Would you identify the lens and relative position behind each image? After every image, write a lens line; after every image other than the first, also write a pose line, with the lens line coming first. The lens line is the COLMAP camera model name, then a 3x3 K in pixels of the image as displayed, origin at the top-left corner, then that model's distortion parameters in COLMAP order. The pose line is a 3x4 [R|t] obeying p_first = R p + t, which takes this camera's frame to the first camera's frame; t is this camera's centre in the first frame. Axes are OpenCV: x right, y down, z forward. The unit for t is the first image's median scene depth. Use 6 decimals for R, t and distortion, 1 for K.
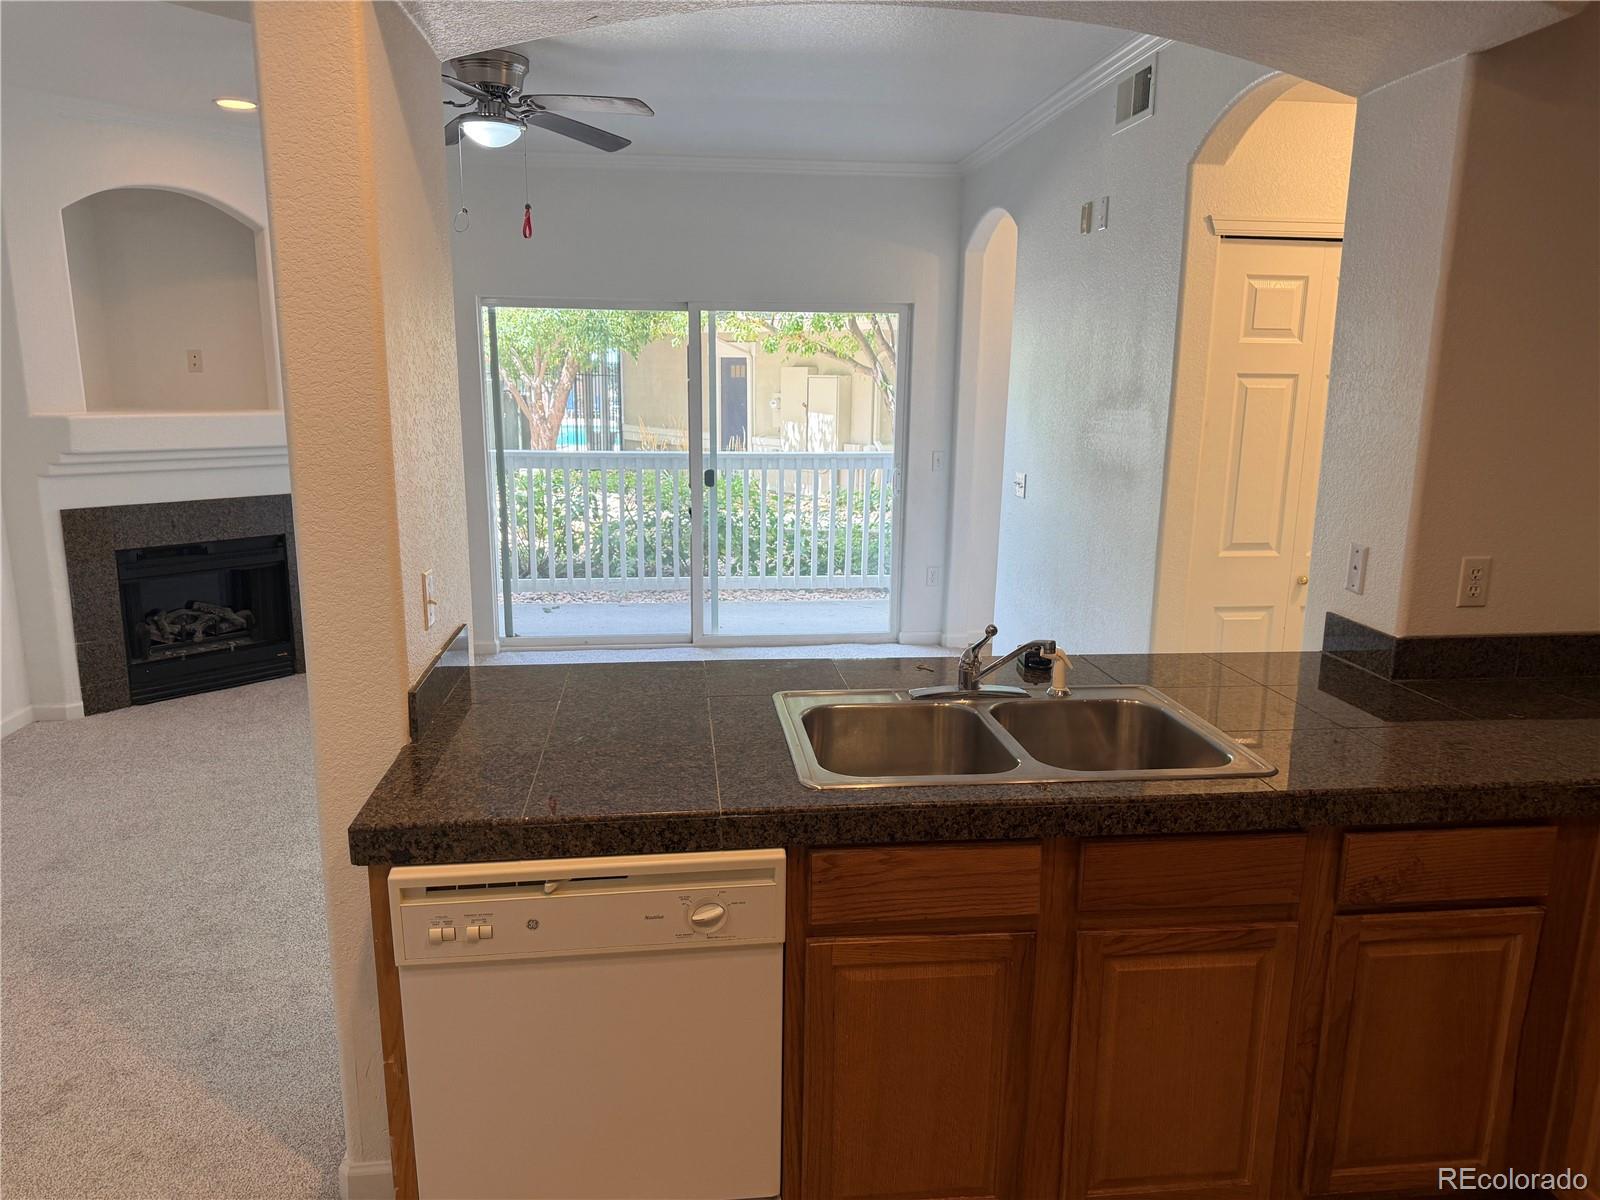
lens RADIAL K [[1113.1, 0, 752.2], [0, 1113.1, 594.0], [0, 0, 1]] dist [0.071582, -0.094174]
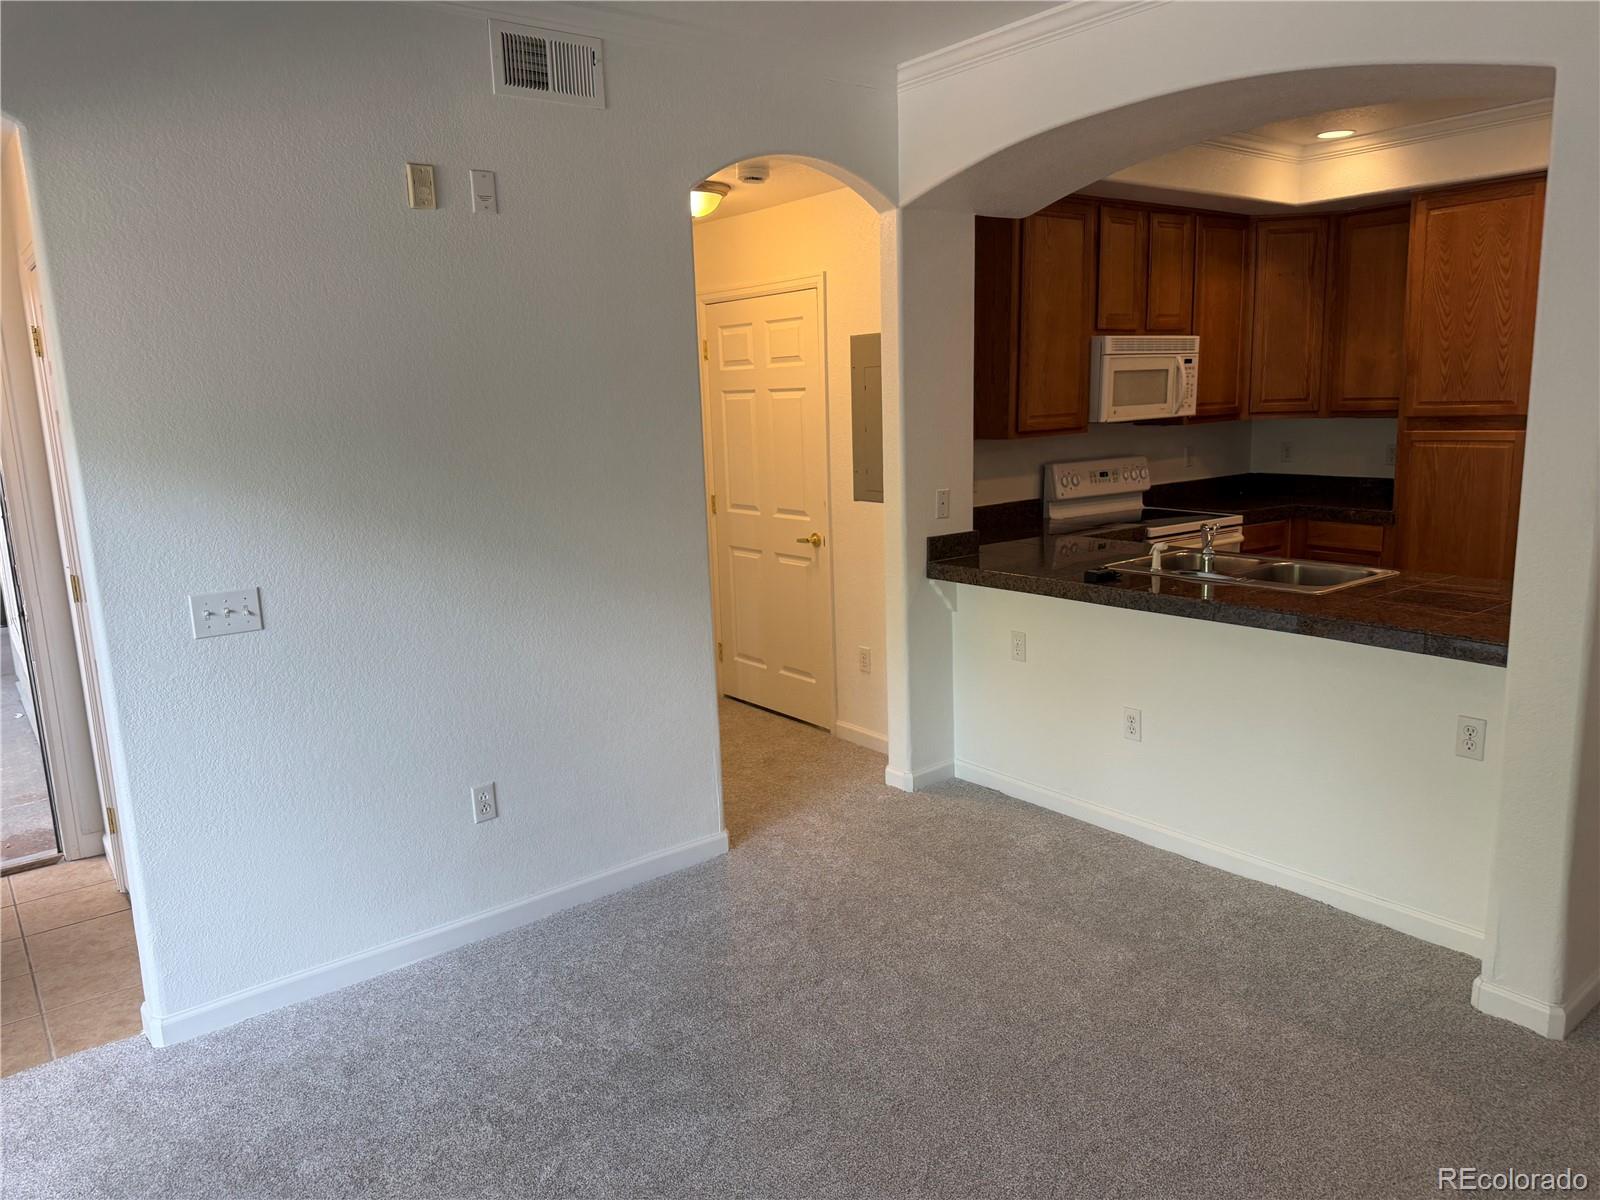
lens RADIAL K [[1113.1, 0, 819.8], [0, 1113.1, 597.3], [0, 0, 1]] dist [0.071582, -0.094174]
pose [[-0.529178, -0.151531, 0.834871, -0.511905], [0.193782, 0.936339, 0.292776, -0.276549], [-0.826087, 0.316714, -0.466126, 1.319587]]
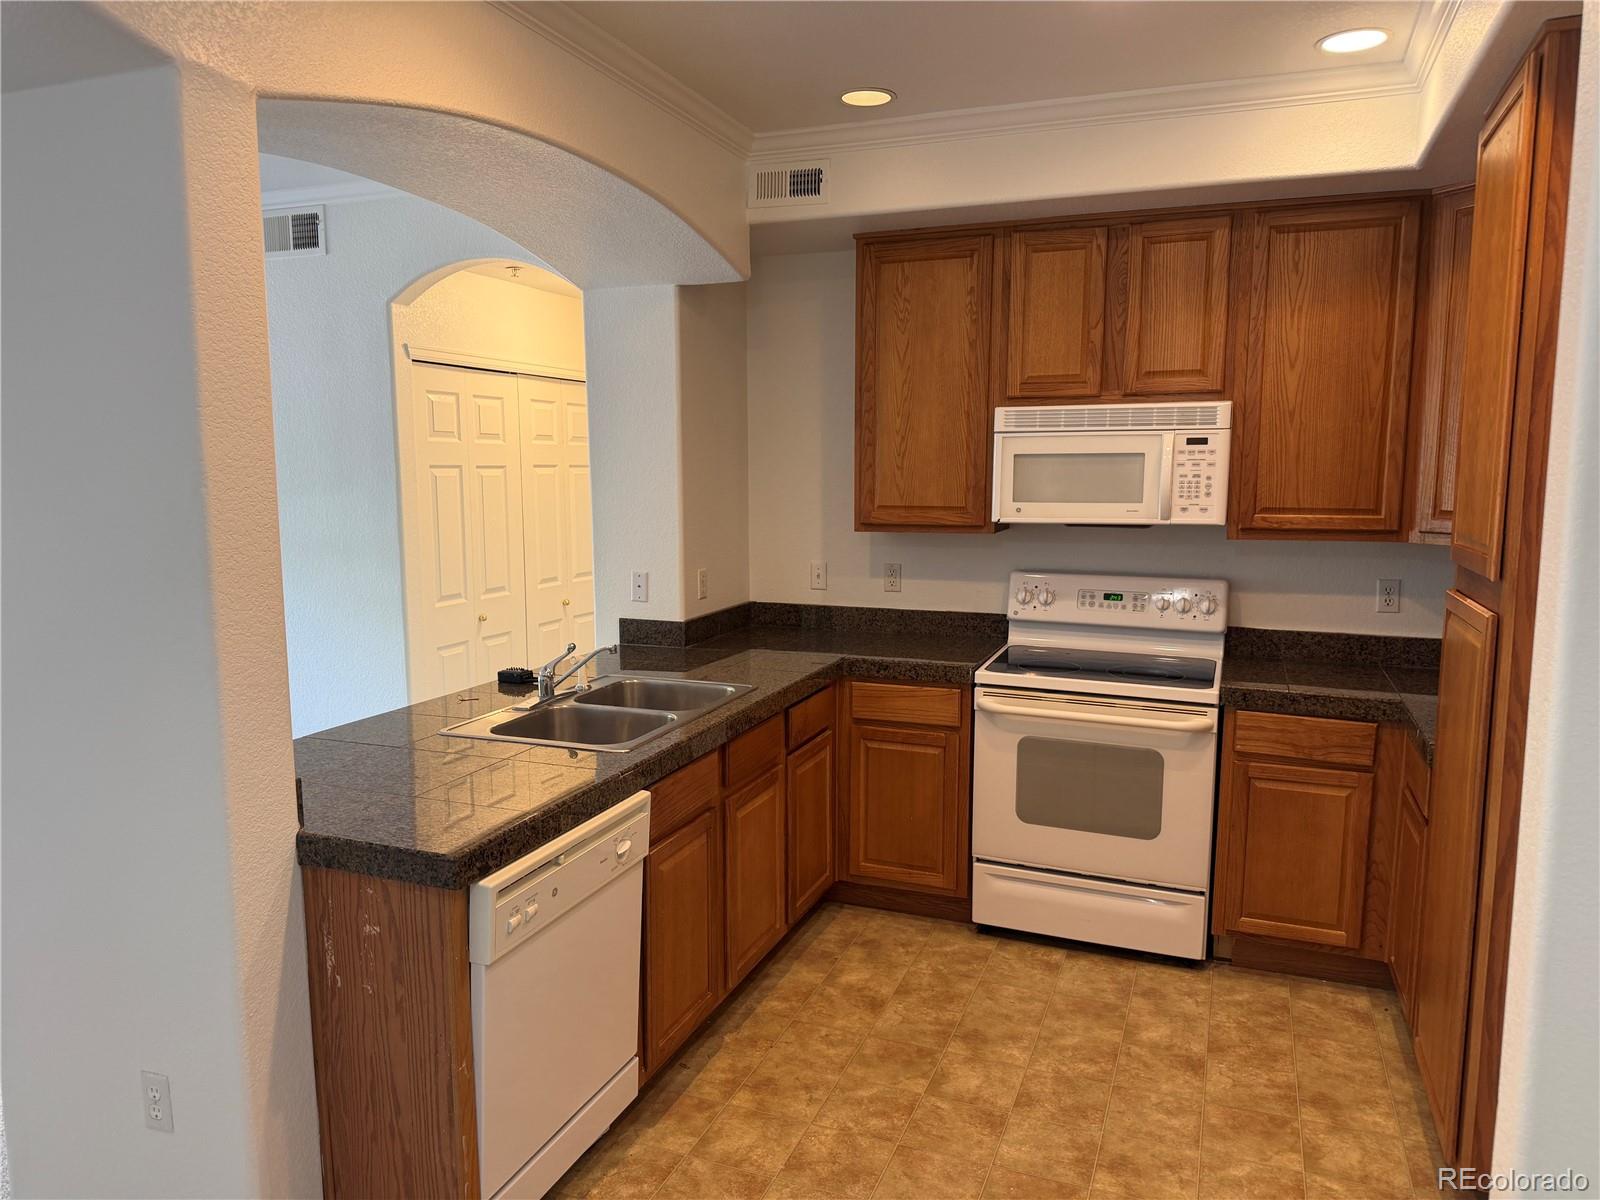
lens RADIAL K [[1113.1, 0, 798.5], [0, 1113.1, 610.8], [0, 0, 1]] dist [0.071582, -0.094174]
pose [[0.465317, -0.129404, 0.875634, -0.501512], [0.181058, 0.982254, 0.048945, -0.017163], [-0.866428, 0.135766, 0.480489, 0.035450]]
